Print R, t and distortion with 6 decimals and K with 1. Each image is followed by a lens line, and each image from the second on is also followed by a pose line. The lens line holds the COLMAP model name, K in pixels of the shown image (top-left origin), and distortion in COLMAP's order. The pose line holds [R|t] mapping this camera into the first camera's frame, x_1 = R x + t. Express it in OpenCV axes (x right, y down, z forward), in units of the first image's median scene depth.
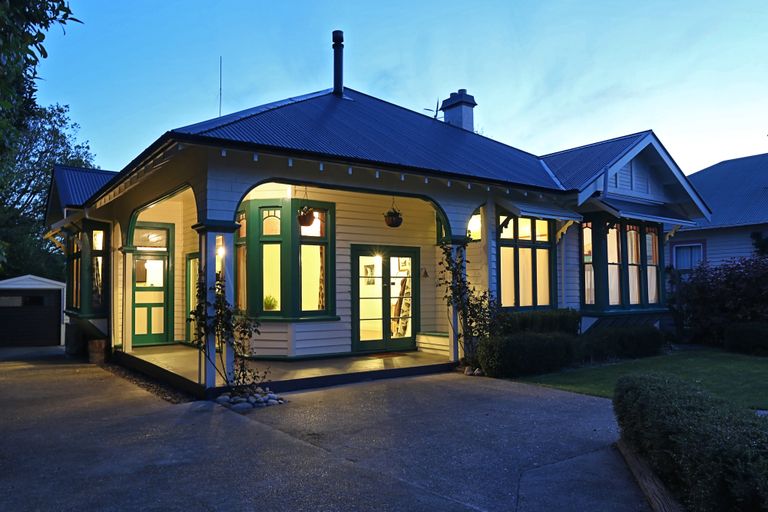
lens RADIAL K [[567.5, 0, 384.0], [0, 567.5, 256.0], [0, 0, 1]] dist [0.000648, 0.004150]
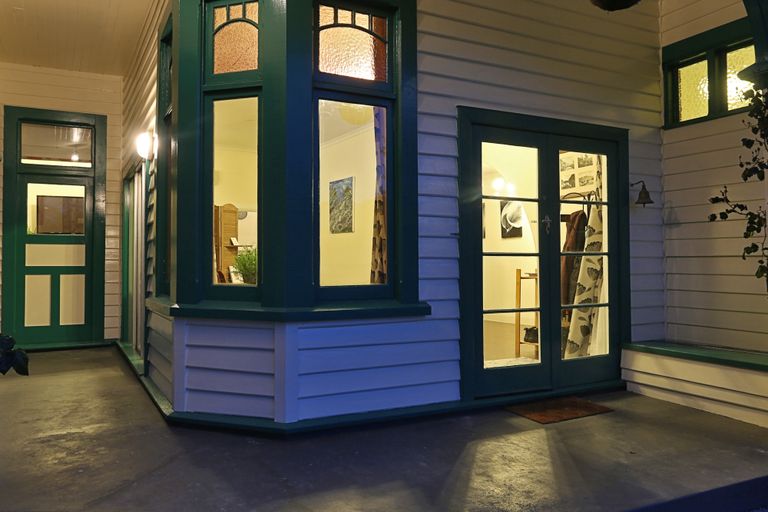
lens RADIAL K [[598.8, 0, 366.7], [0, 598.8, 240.4], [0, 0, 1]] dist [0.003704, 0.000755]
pose [[0.986906, -0.000329, -0.161296, -0.050375], [0.004649, 0.999640, 0.026410, 0.051153], [0.161229, -0.026814, 0.986553, 0.562261]]
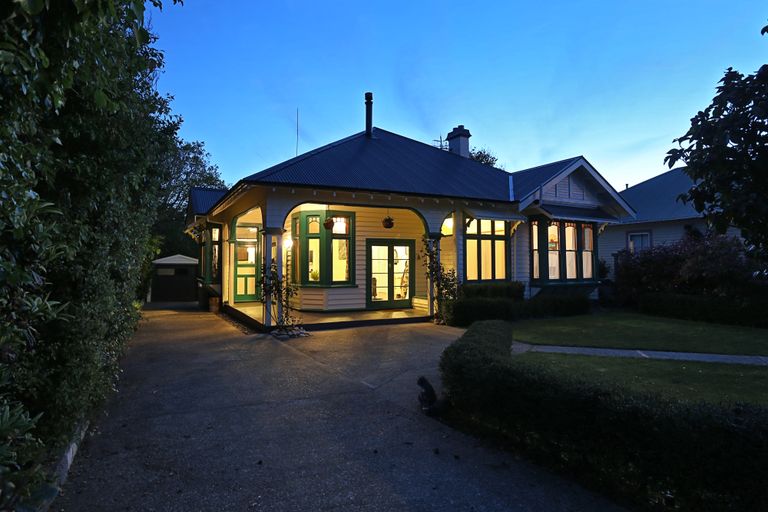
lens RADIAL K [[443.4, 0, 384.0], [0, 443.4, 232.4], [0, 0, 1]] dist [-0.017360, -0.000286]
pose [[0.990754, -0.003231, -0.135630, 0.143084], [0.001844, 0.999945, -0.010348, -0.022526], [0.135656, 0.010003, 0.990706, -0.176492]]
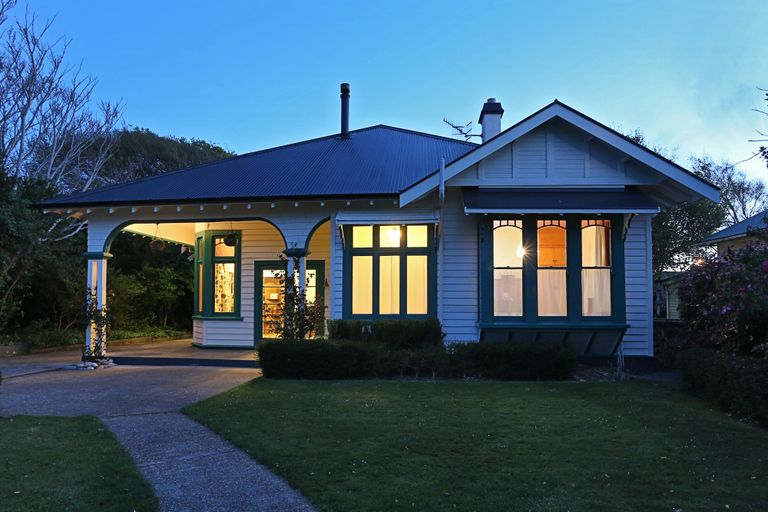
lens RADIAL K [[467.9, 0, 401.0], [0, 467.9, 284.7], [0, 0, 1]] dist [0.000889, 0.000051]
pose [[0.764934, -0.017242, -0.643878, 0.802231], [0.032099, 0.999420, 0.011372, 0.028541], [0.643309, -0.029366, 0.765044, 0.379553]]
